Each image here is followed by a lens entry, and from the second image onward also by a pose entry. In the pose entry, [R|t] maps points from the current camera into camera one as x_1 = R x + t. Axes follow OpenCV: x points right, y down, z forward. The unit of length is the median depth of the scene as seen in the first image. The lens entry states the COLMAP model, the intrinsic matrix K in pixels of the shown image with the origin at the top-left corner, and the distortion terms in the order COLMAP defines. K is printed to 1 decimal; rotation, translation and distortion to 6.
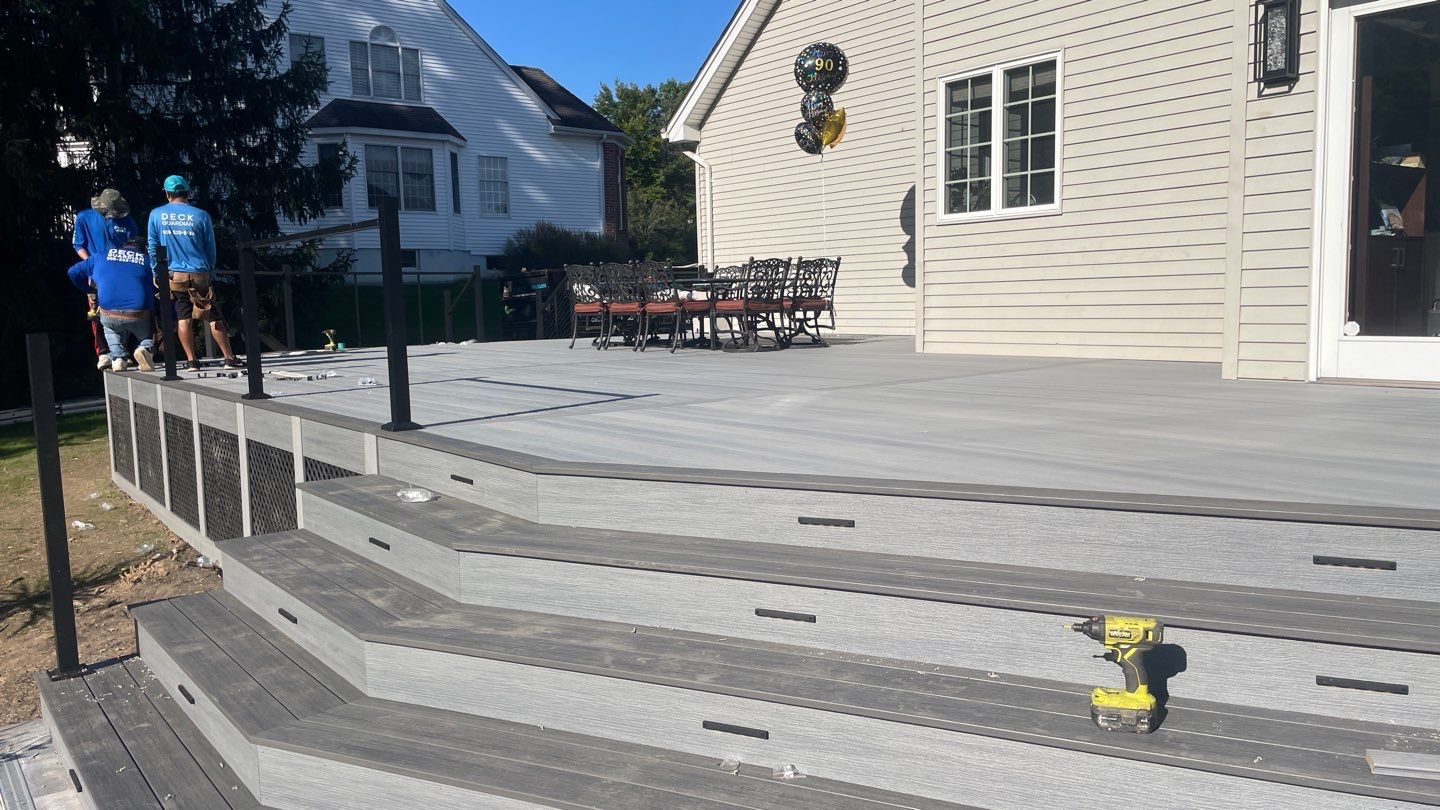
lens RADIAL K [[1083.4, 0, 711.3], [0, 1083.4, 407.1], [0, 0, 1]] dist [0.097087, -0.127196]
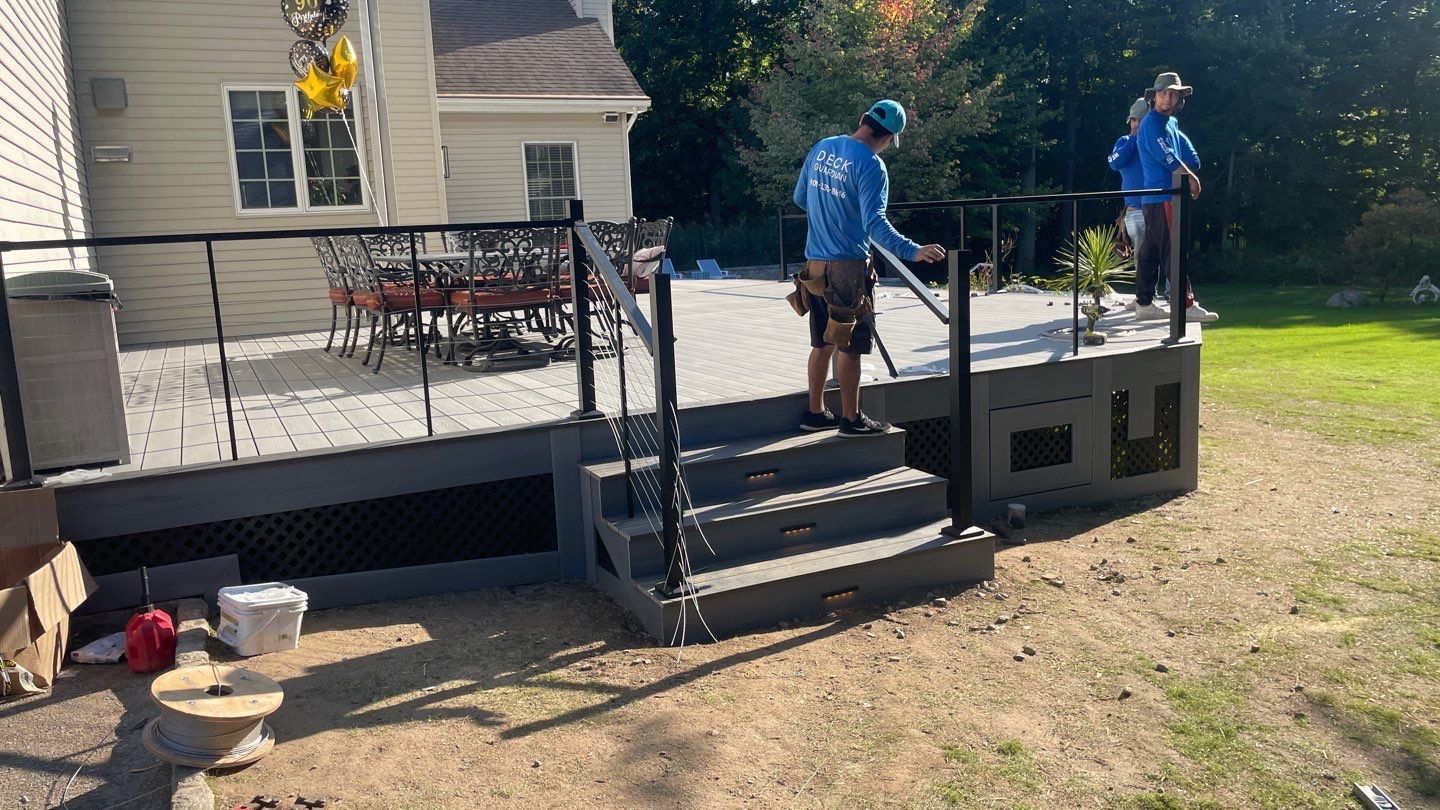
lens RADIAL K [[1084.9, 0, 709.2], [0, 1084.9, 396.1], [0, 0, 1]] dist [0.089162, -0.123300]
pose [[-0.973971, 0.035866, 0.223818, -0.409614], [0.092431, 0.964422, 0.247684, -0.250976], [-0.206971, 0.261925, -0.942634, 2.215857]]
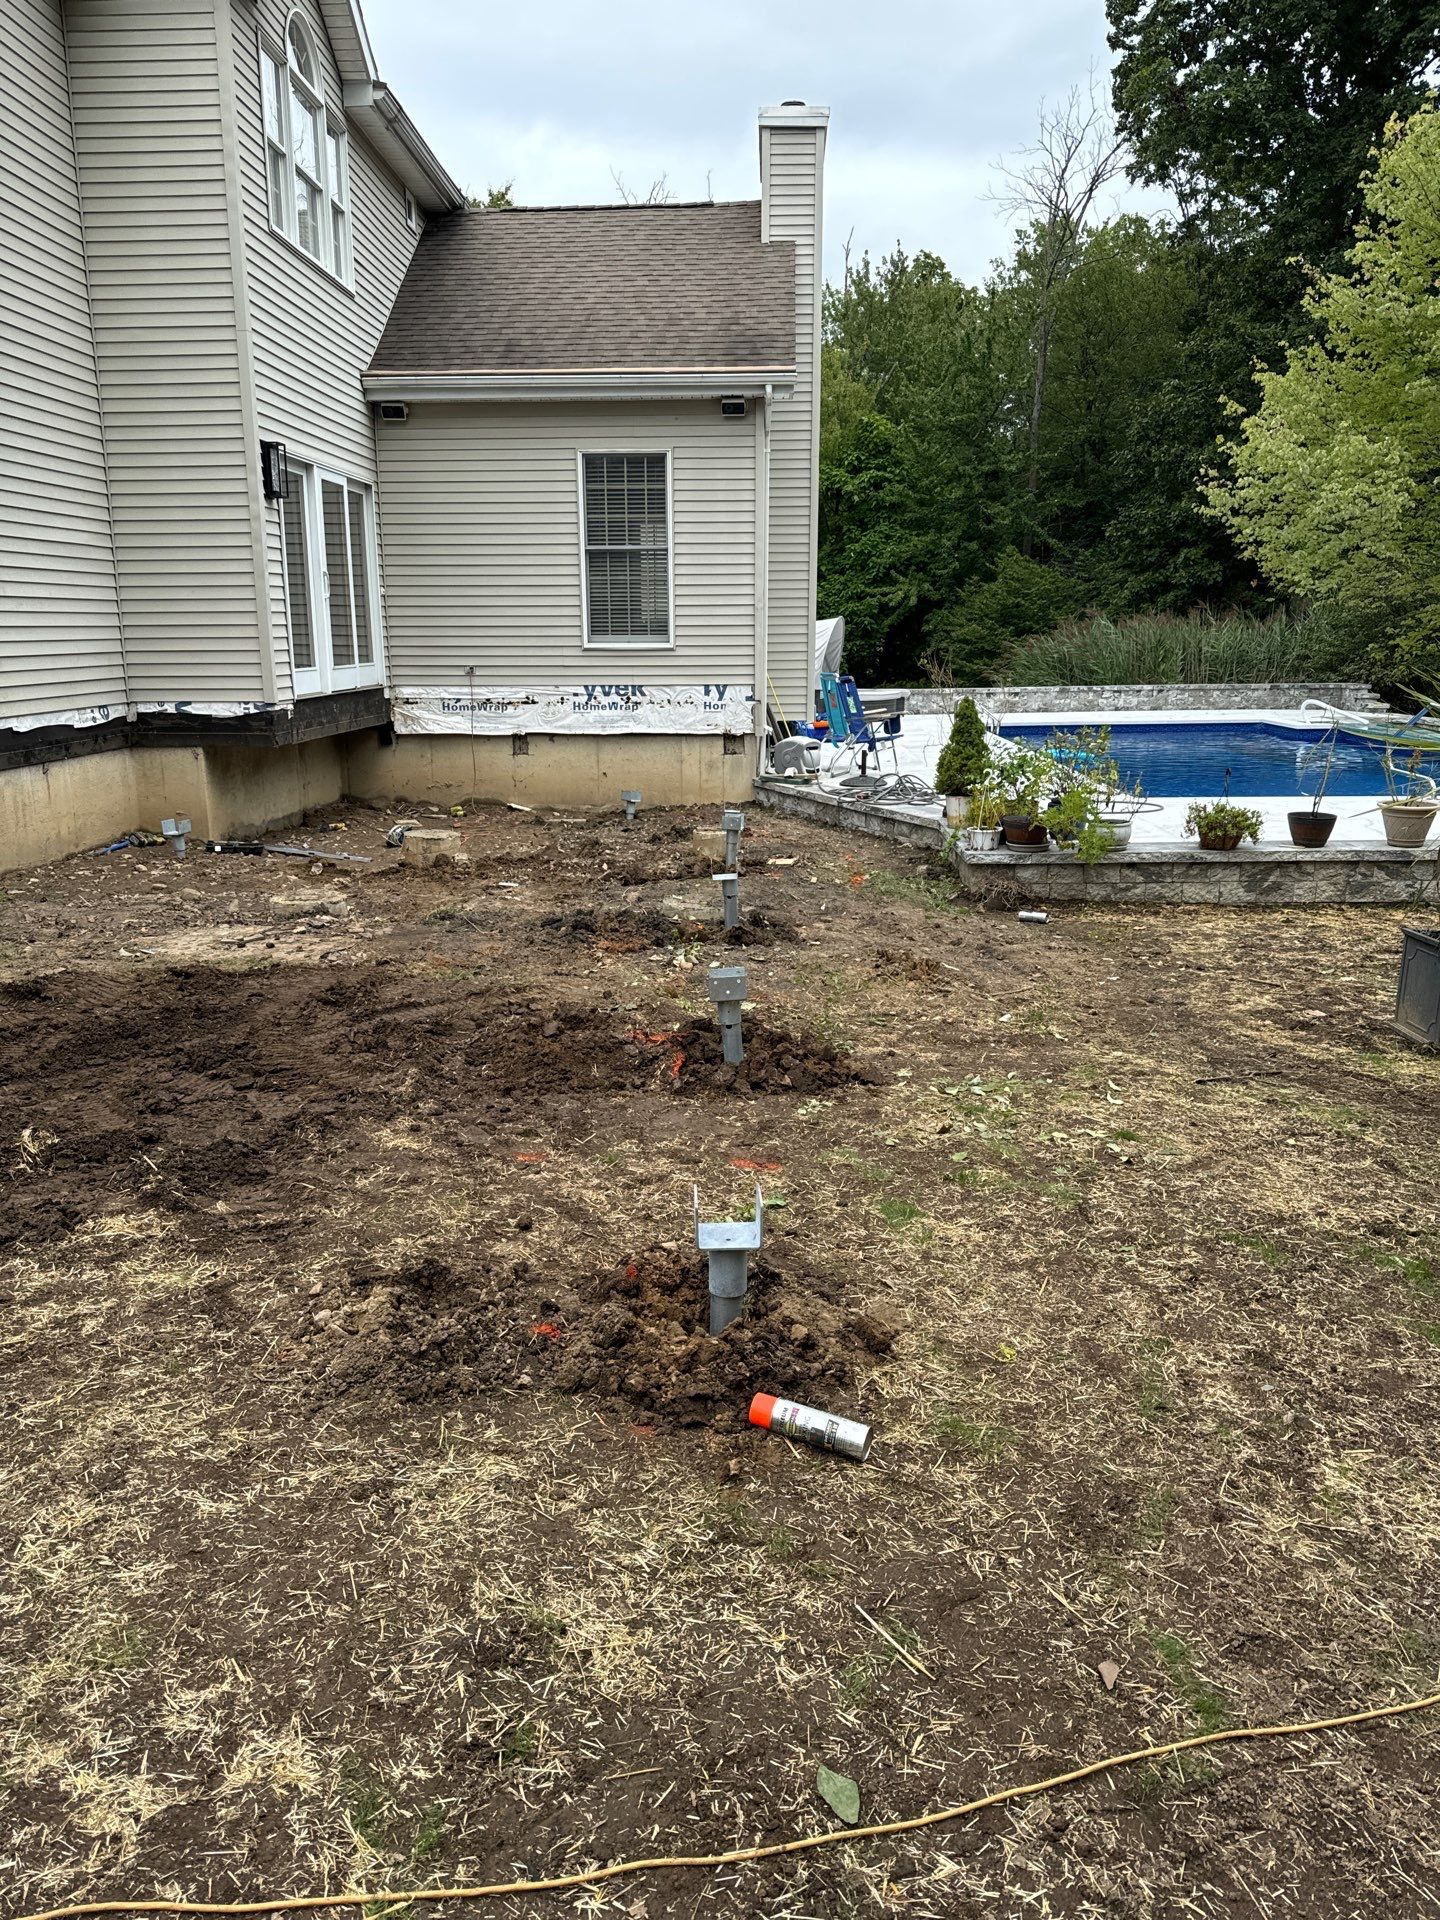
lens RADIAL K [[1331.6, 0, 715.9], [0, 1331.6, 965.1], [0, 0, 1]] dist [0.118352, -0.201265]
pose [[-0.762681, -0.128984, 0.633782, -0.803221], [0.087981, 0.950114, 0.299237, -0.125284], [-0.640762, 0.283983, -0.713286, 1.400252]]
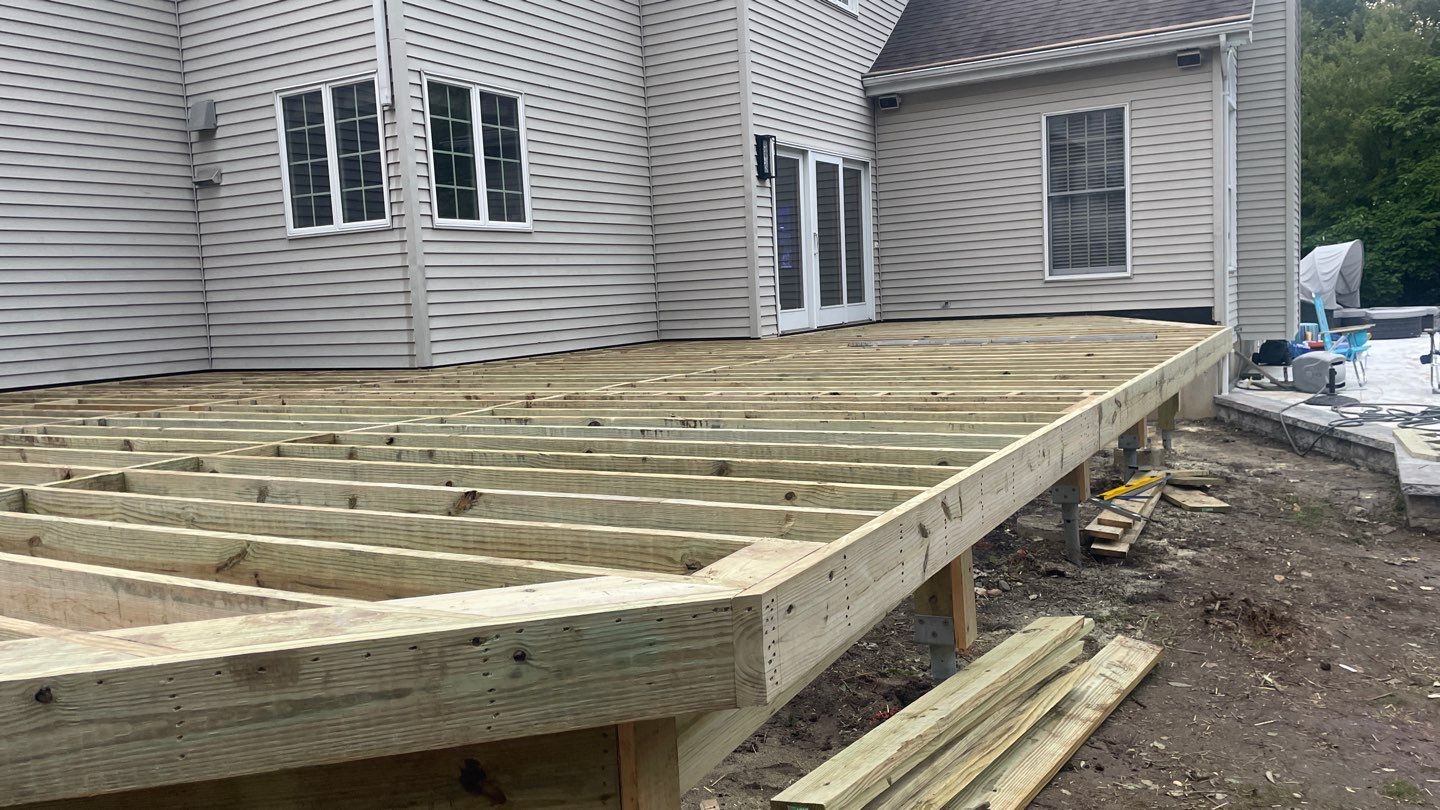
lens RADIAL K [[1086.8, 0, 732.2], [0, 1086.8, 391.4], [0, 0, 1]] dist [0.089827, -0.122680]
pose [[-0.388681, -0.041178, 0.920452, -0.810038], [0.151368, 0.982573, 0.107876, -0.095951], [-0.908854, 0.181256, -0.375674, 1.207974]]
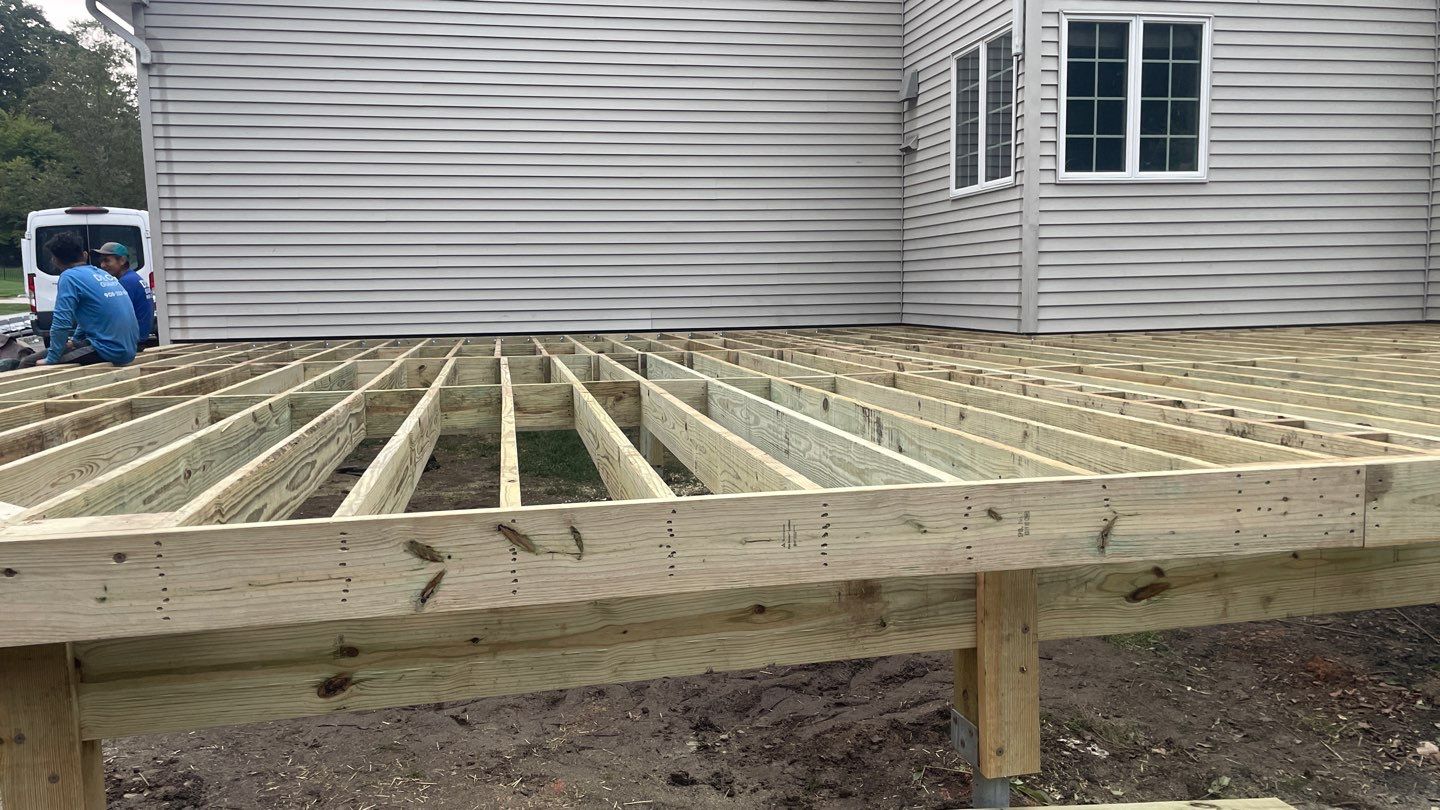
lens RADIAL K [[1084.9, 0, 709.2], [0, 1084.9, 396.1], [0, 0, 1]] dist [0.089162, -0.123300]
pose [[0.453995, -0.074967, 0.887845, -0.746327], [0.097714, 0.994633, 0.034018, -0.057574], [-0.885630, 0.071311, 0.458884, 0.902714]]
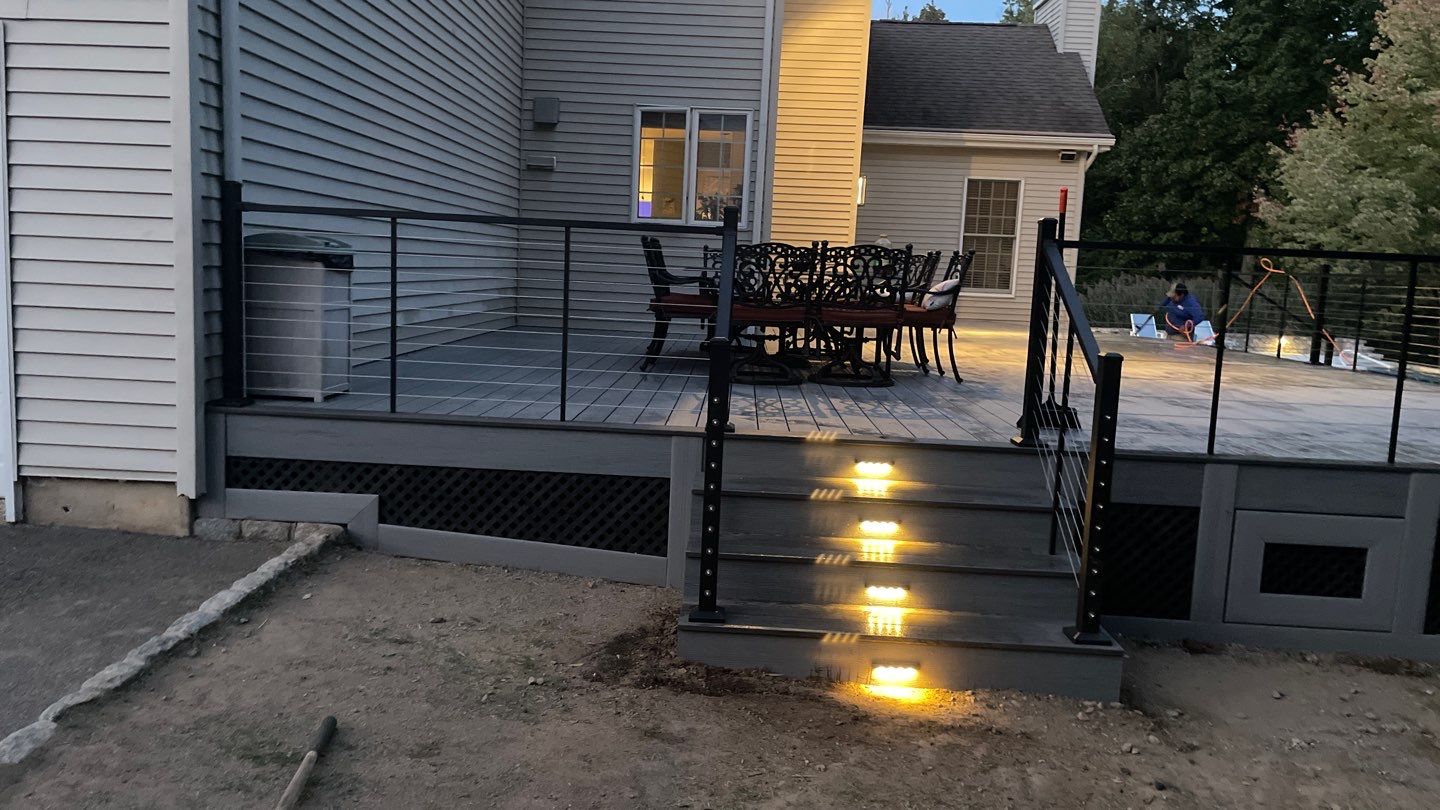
lens RADIAL K [[1084.9, 0, 709.2], [0, 1084.9, 396.1], [0, 0, 1]] dist [0.089162, -0.123300]
pose [[-0.771150, -0.088263, 0.630505, -0.565556], [0.036790, 0.982511, 0.182536, -0.223749], [-0.635589, 0.163959, -0.754416, 2.115227]]
